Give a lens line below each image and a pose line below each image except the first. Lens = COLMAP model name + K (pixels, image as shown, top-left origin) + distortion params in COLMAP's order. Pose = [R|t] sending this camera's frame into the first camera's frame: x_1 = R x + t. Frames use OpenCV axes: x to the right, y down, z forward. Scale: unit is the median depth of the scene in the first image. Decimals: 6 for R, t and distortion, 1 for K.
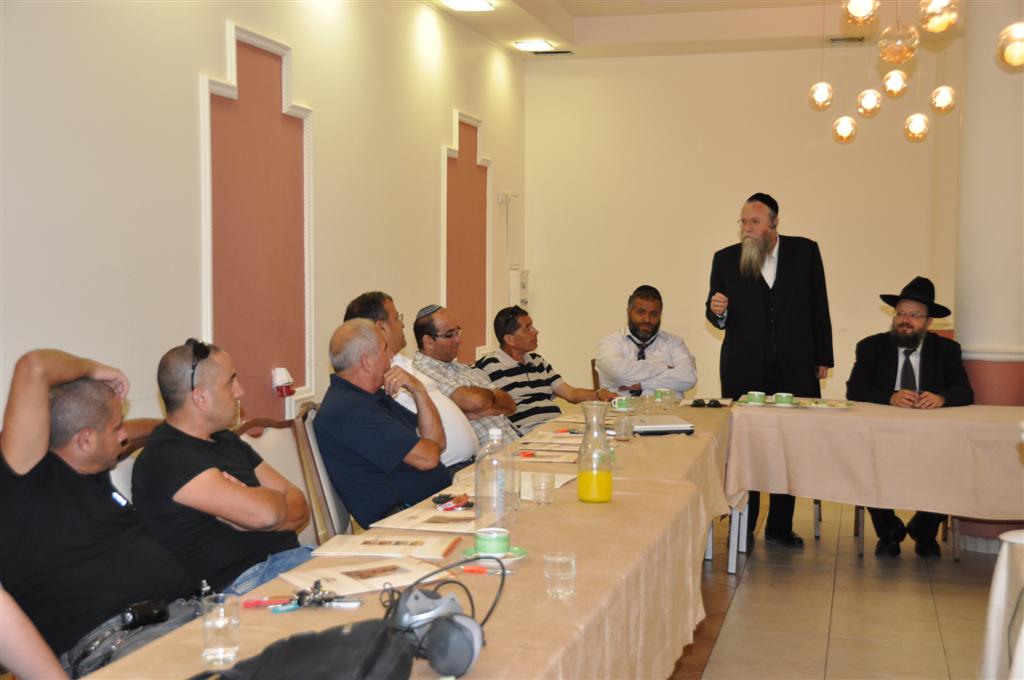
lens RADIAL K [[1385.1, 0, 506.1], [0, 1385.1, 345.0], [0, 0, 1]] dist [0.213918, 0.000000]
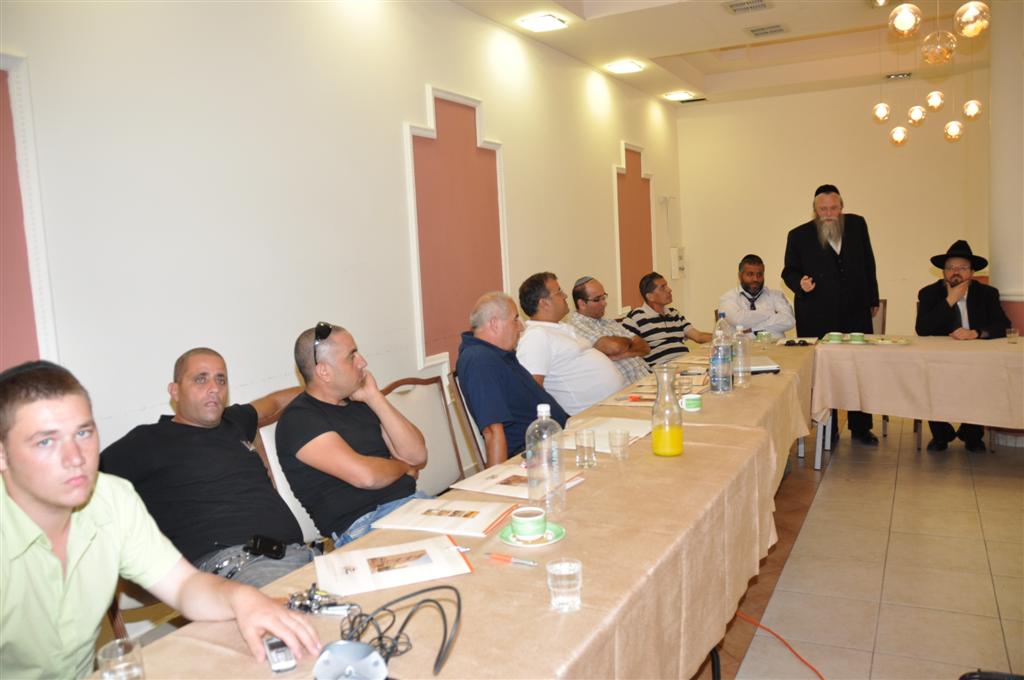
lens RADIAL K [[801.1, 0, 513.8], [0, 801.1, 340.8], [0, 0, 1]] dist [-0.110582, 0.067606]
pose [[0.972730, -0.030484, -0.229926, 0.055846], [0.043451, 0.997725, 0.051545, -0.009828], [0.227832, -0.060130, 0.971842, 0.214193]]
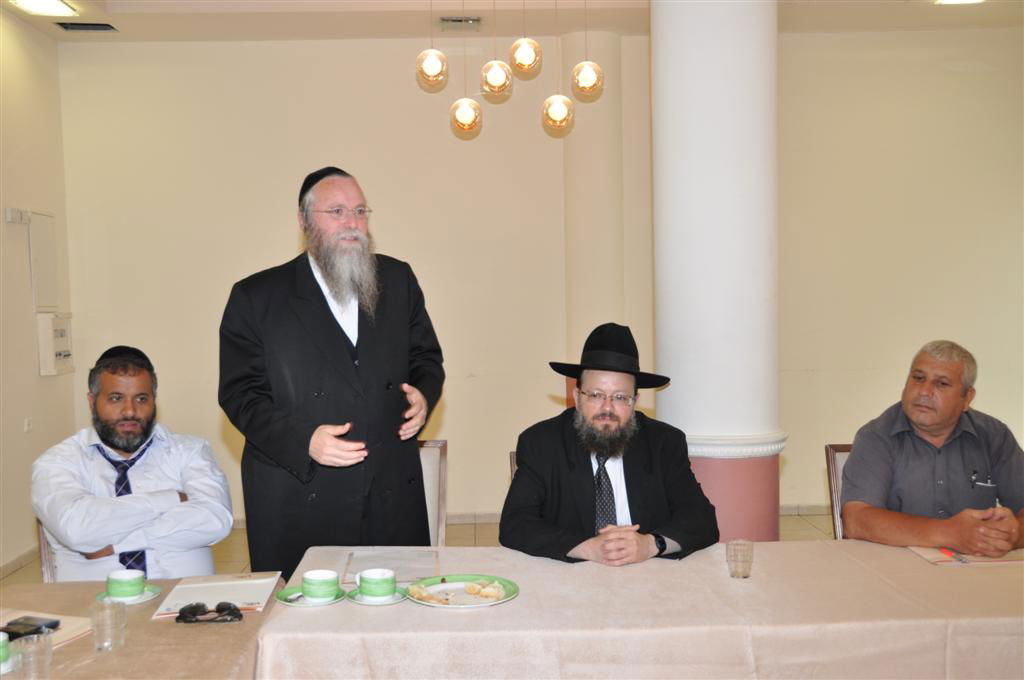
lens RADIAL K [[1062.6, 0, 513.9], [0, 1062.6, 365.3], [0, 0, 1]] dist [0.018230, 0.000000]
pose [[0.958443, -0.041314, 0.282276, 0.145281], [0.039363, 0.999146, 0.012581, -0.040007], [-0.282555, -0.000947, 0.959251, 0.653208]]
